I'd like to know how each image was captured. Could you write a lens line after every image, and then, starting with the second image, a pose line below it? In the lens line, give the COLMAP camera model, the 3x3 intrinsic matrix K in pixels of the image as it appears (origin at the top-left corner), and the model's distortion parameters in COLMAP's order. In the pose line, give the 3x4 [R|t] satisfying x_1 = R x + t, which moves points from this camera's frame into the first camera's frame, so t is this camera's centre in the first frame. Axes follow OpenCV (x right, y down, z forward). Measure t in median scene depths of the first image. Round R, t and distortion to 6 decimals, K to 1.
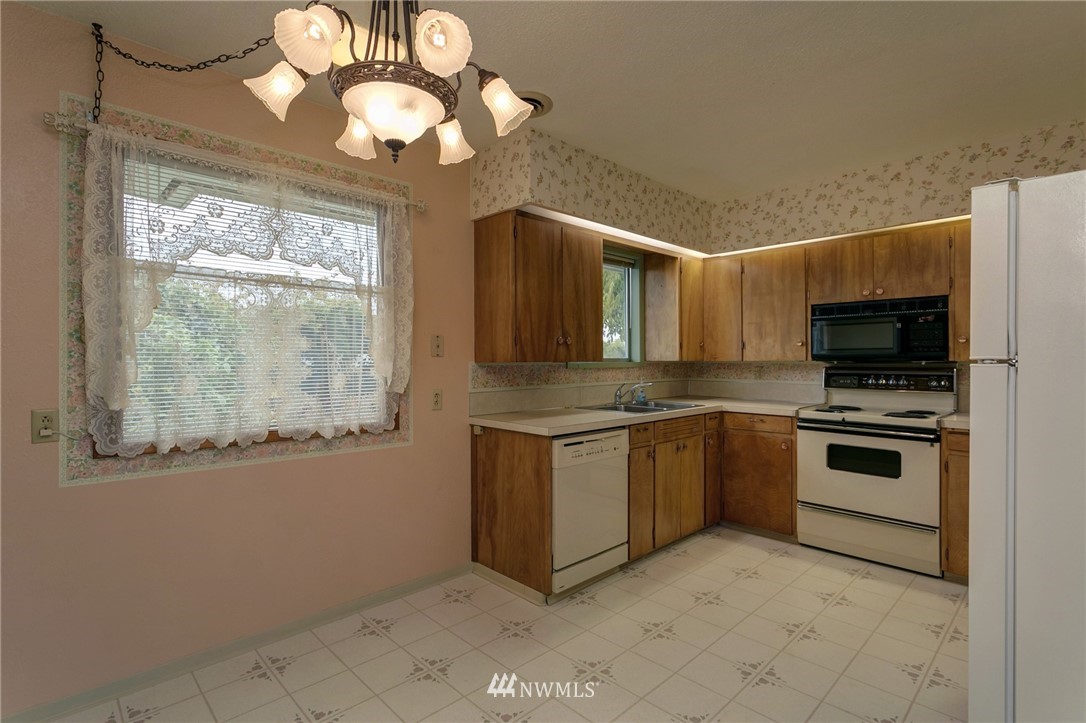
lens RADIAL K [[541.5, 0, 563.2], [0, 541.5, 370.5], [0, 0, 1]] dist [-0.003599, 0.002282]
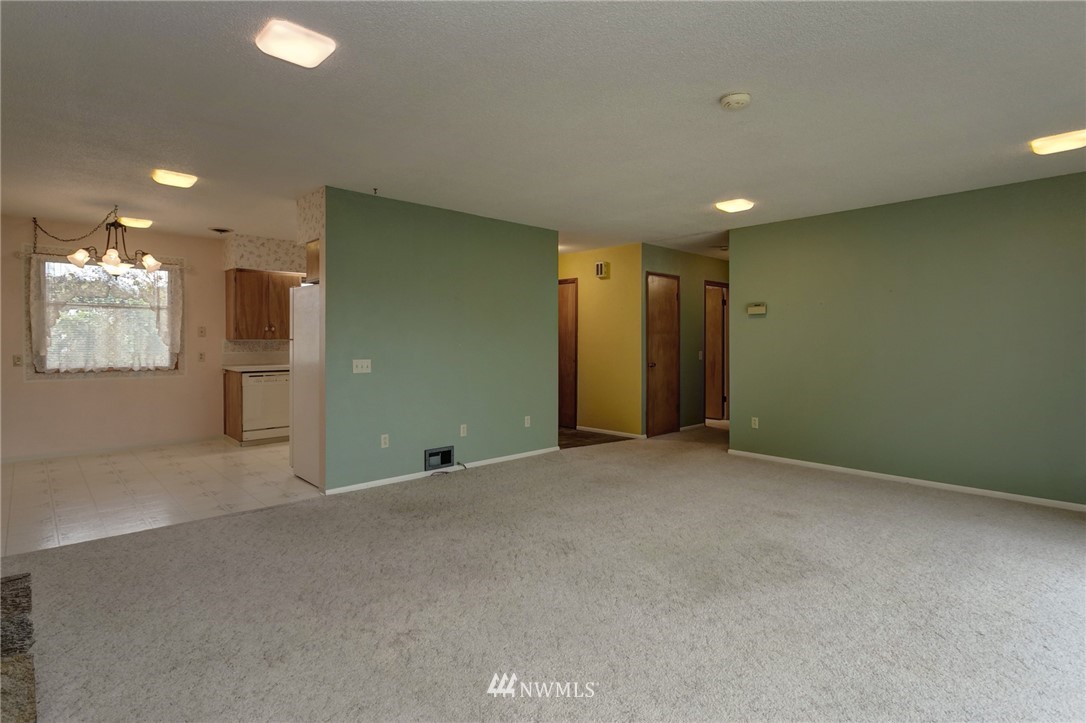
lens RADIAL K [[541.5, 0, 540.5], [0, 541.5, 359.0], [0, 0, 1]] dist [-0.003599, 0.002282]
pose [[0.999995, 0.003151, -0.000601, 1.528480], [-0.003140, 0.999838, 0.017725, 0.027534], [0.000657, -0.017723, 0.999843, -1.570265]]
